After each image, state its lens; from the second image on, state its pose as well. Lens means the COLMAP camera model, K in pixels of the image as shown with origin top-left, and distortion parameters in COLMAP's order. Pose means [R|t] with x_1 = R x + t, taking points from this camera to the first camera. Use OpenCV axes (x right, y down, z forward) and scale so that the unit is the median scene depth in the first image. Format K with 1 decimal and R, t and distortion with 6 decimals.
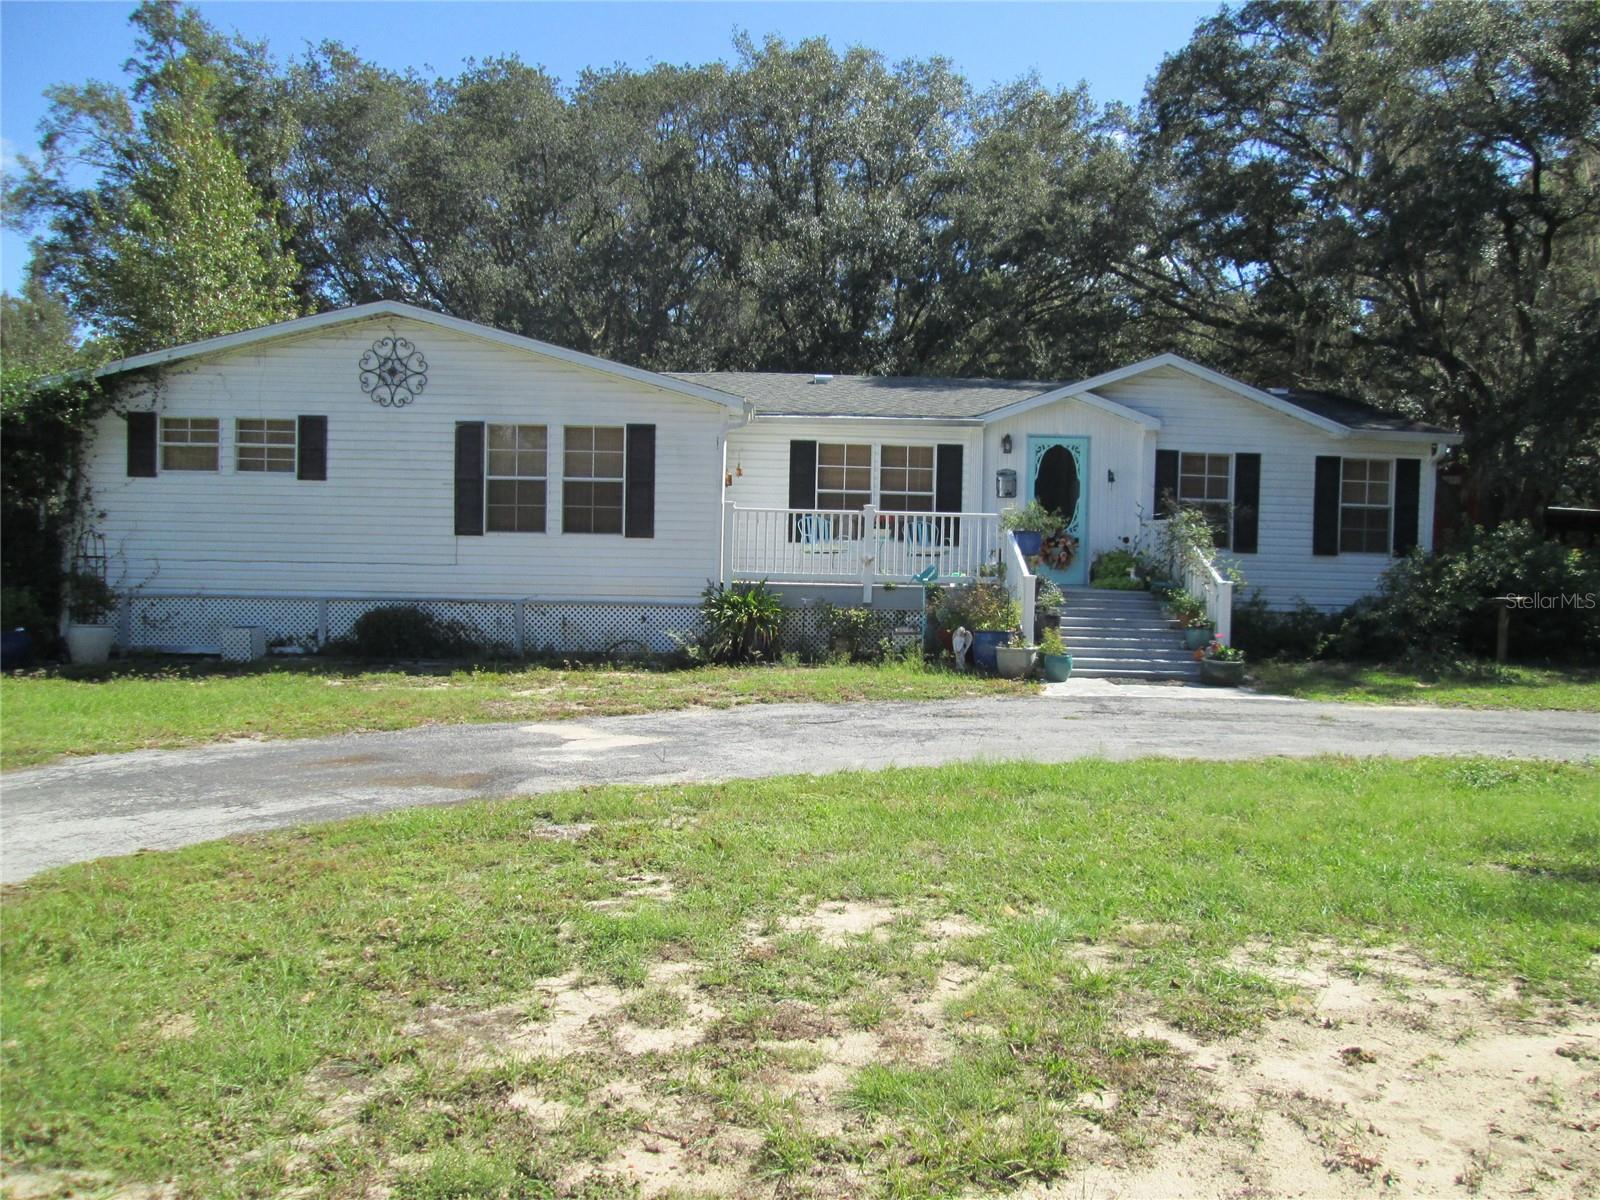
lens RADIAL K [[1306.6, 0, 800.0], [0, 1306.6, 600.0], [0, 0, 1]] dist [-0.070700, 0.024069]
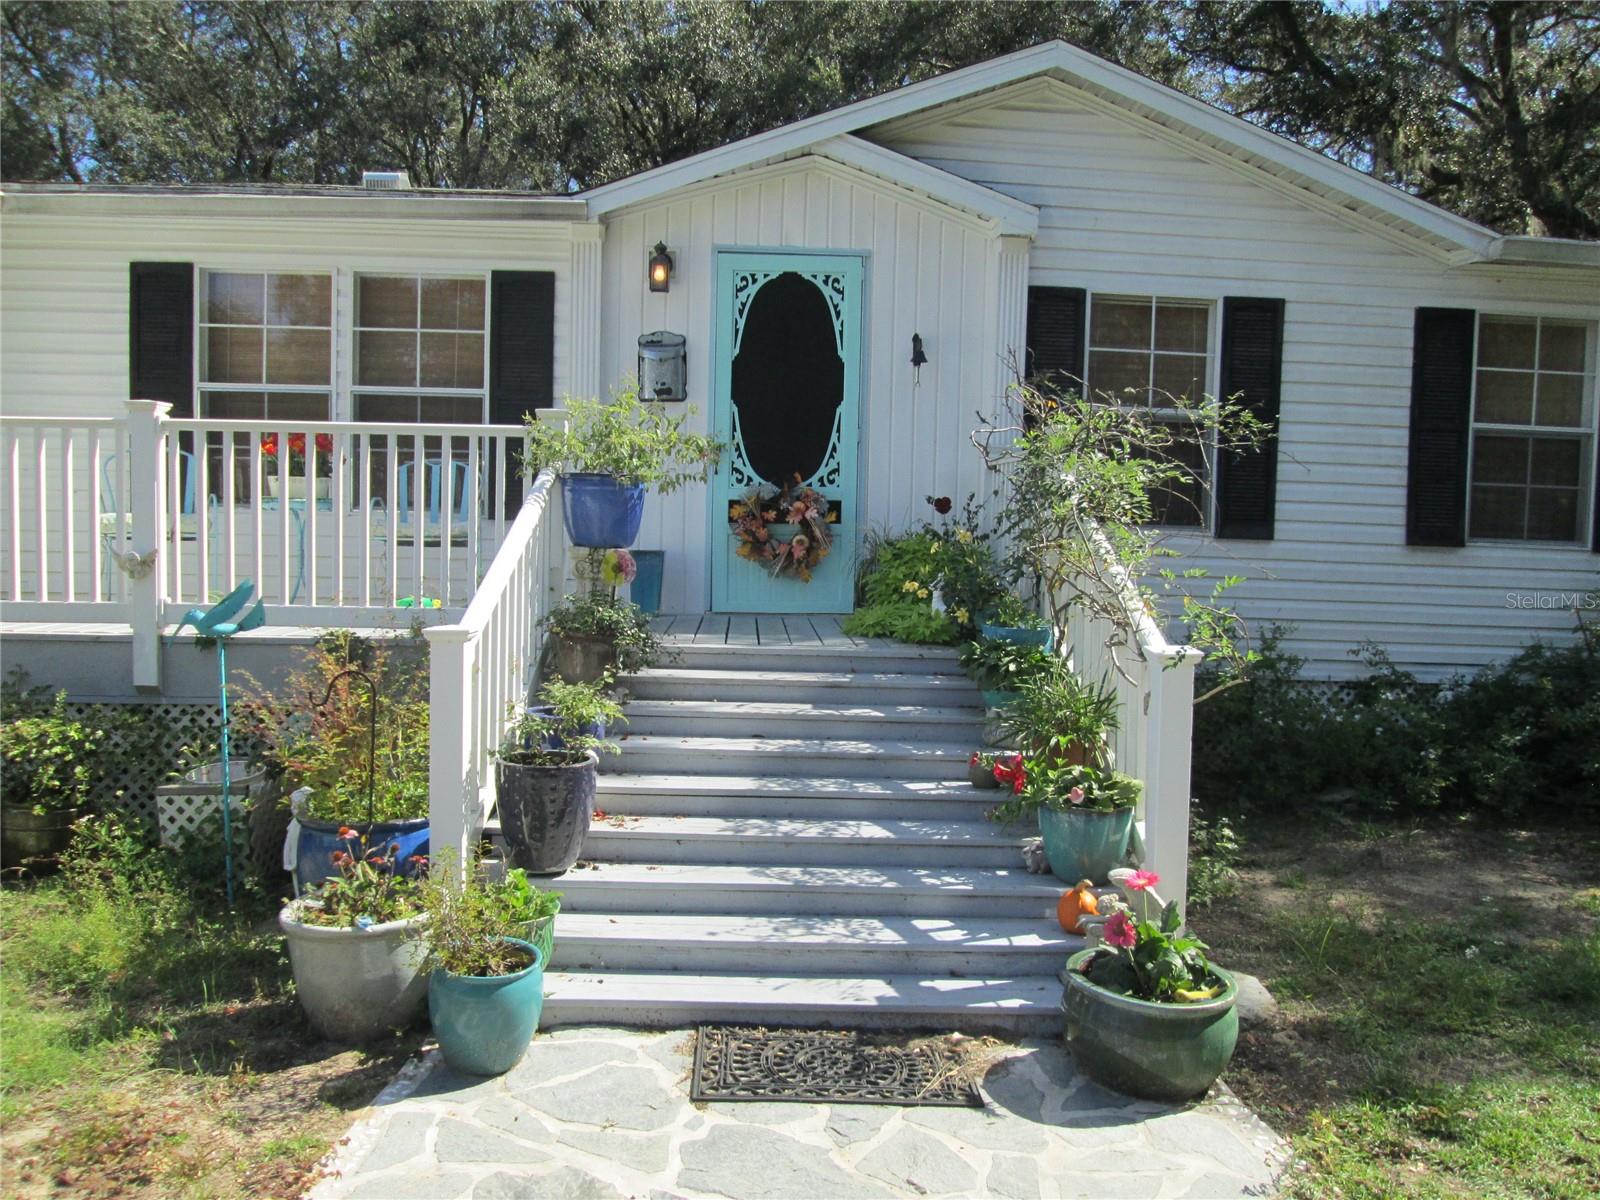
lens RADIAL K [[1293.3, 0, 802.1], [0, 1293.3, 641.4], [0, 0, 1]] dist [-0.081216, 0.002368]
pose [[0.999990, 0.004183, 0.001421, 0.202496], [-0.004252, 0.998567, 0.053350, -0.025049], [-0.001196, -0.053356, 0.998575, 0.591763]]
